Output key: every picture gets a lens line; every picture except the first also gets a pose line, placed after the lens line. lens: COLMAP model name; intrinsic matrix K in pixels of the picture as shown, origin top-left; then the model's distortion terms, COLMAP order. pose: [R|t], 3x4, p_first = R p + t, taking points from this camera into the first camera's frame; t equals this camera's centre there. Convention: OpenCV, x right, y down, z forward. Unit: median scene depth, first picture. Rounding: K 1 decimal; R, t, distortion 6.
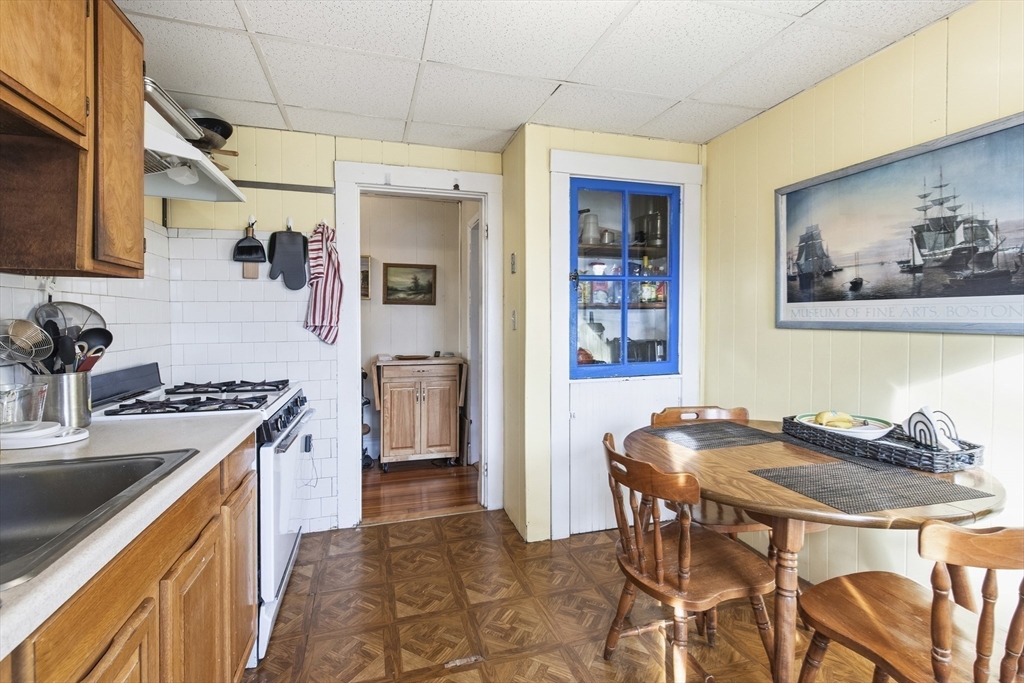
lens RADIAL K [[466.9, 0, 512.4], [0, 466.9, 324.0], [0, 0, 1]] dist [0.009400, -0.002937]
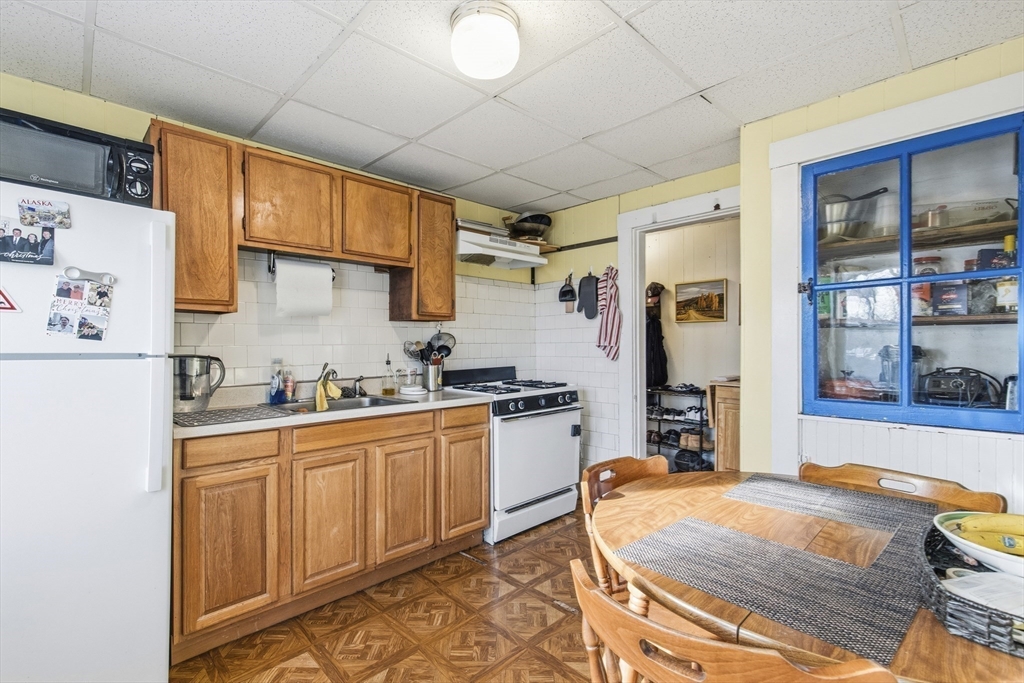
lens RADIAL K [[466.9, 0, 506.2], [0, 466.9, 342.3], [0, 0, 1]] dist [0.009400, -0.002937]
pose [[0.453016, 0.001110, -0.891502, 0.638375], [-0.006667, 0.999975, -0.002143, -0.001569], [0.891478, 0.006914, 0.453012, 0.175805]]
